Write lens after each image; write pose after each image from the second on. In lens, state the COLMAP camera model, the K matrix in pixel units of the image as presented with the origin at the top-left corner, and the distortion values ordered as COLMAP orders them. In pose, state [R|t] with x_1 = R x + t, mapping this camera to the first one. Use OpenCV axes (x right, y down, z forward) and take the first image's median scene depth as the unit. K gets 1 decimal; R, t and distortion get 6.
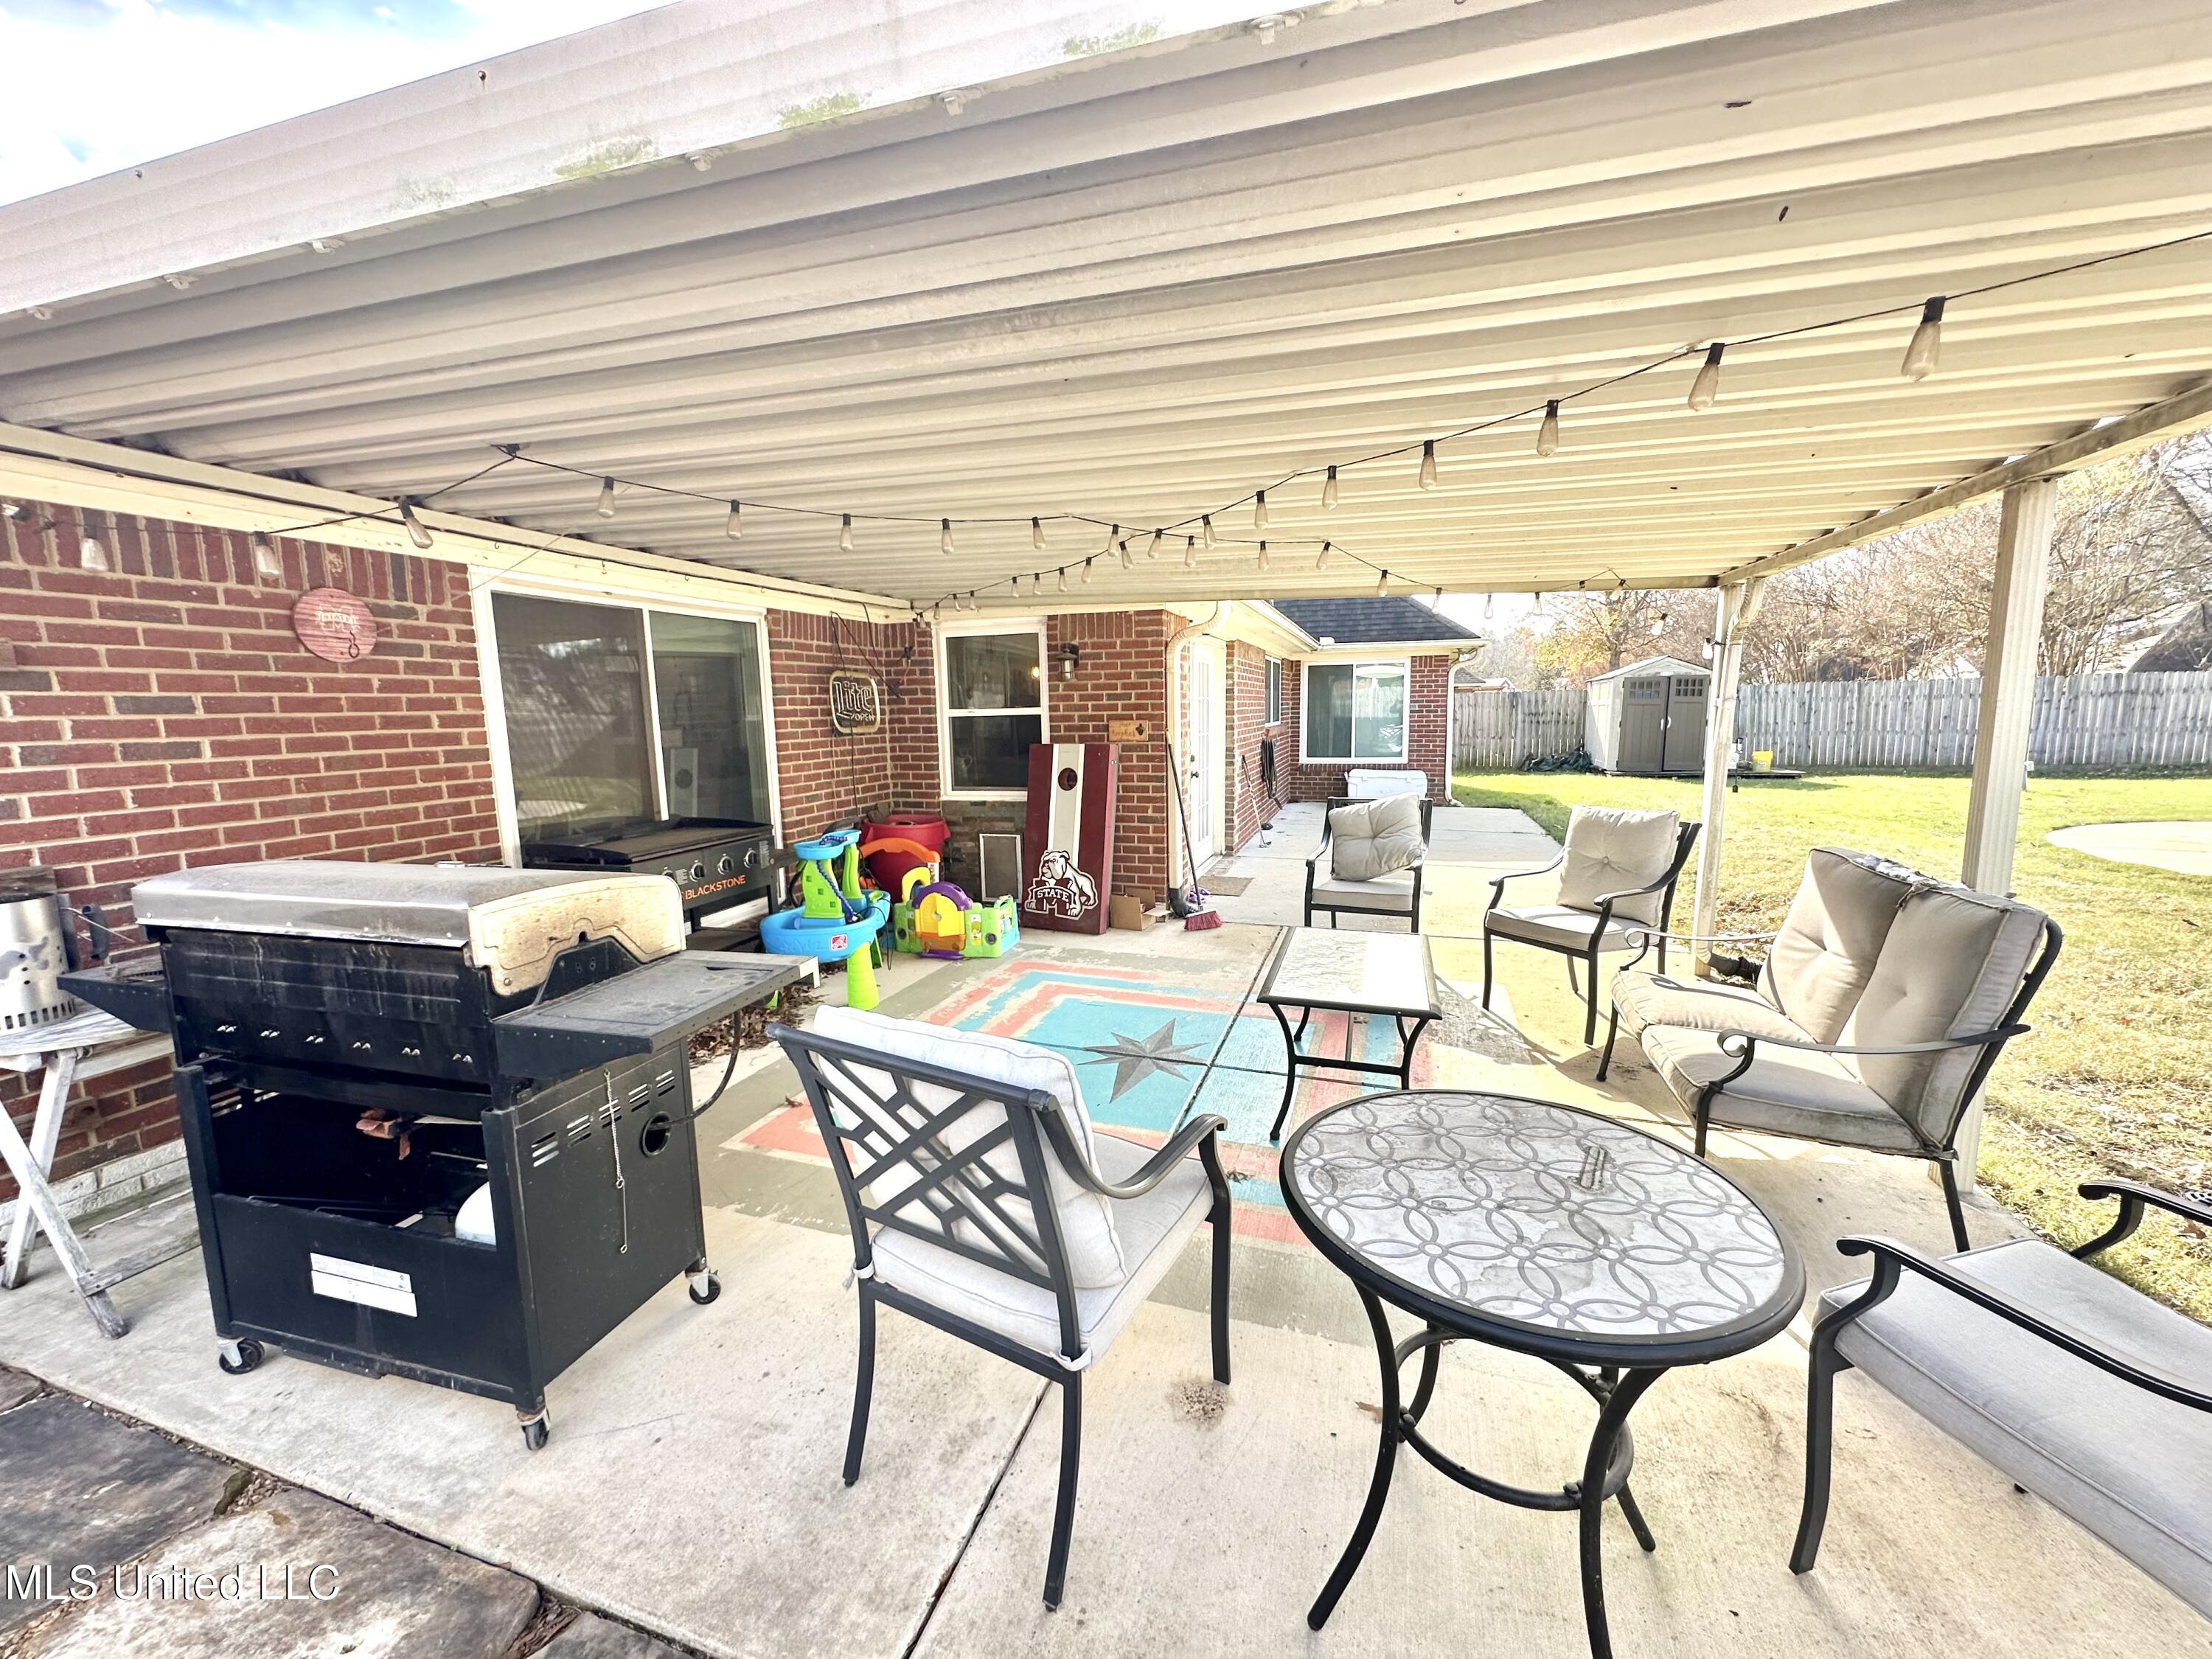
lens RADIAL K [[877.8, 0, 1114.3], [0, 877.8, 823.3], [0, 0, 1]] dist [-0.002503, -0.000100]
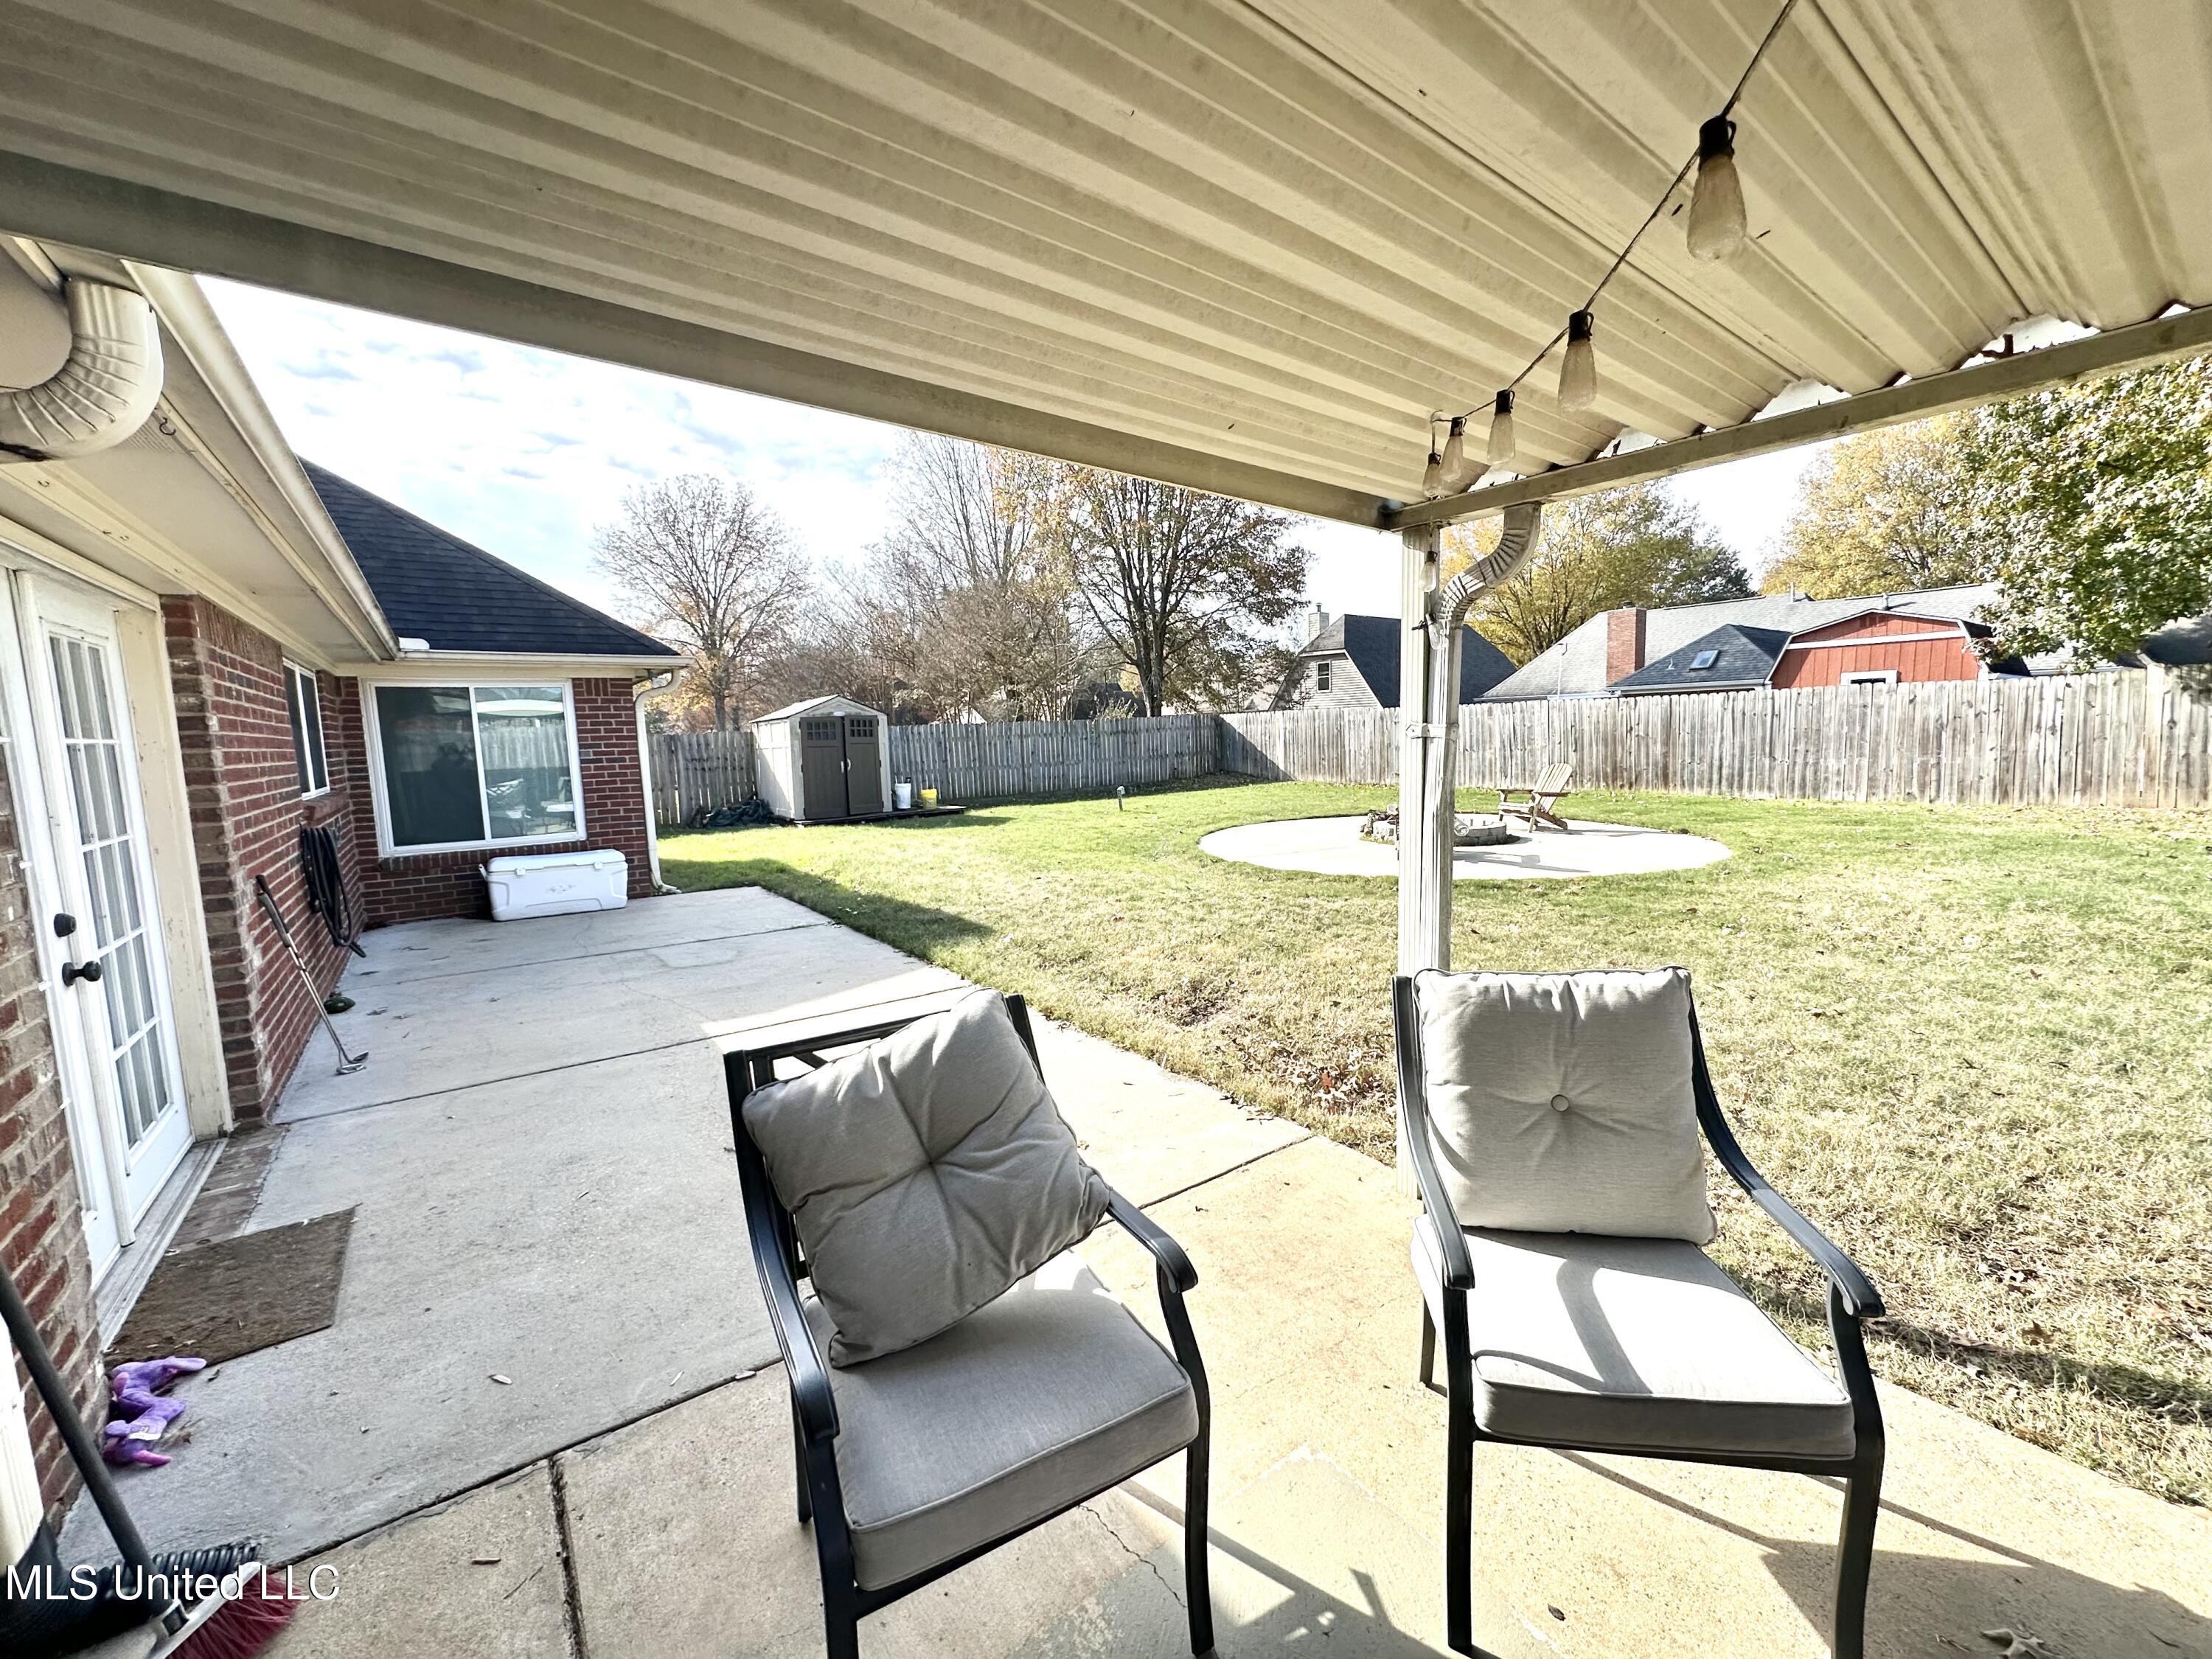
lens RADIAL K [[877.8, 0, 1103.1], [0, 877.8, 830.7], [0, 0, 1]] dist [-0.002503, -0.000100]
pose [[0.590828, -0.092031, 0.801532, 0.035919], [0.125837, 0.991826, 0.021123, -0.040005], [-0.796924, 0.088382, 0.597579, 0.297475]]
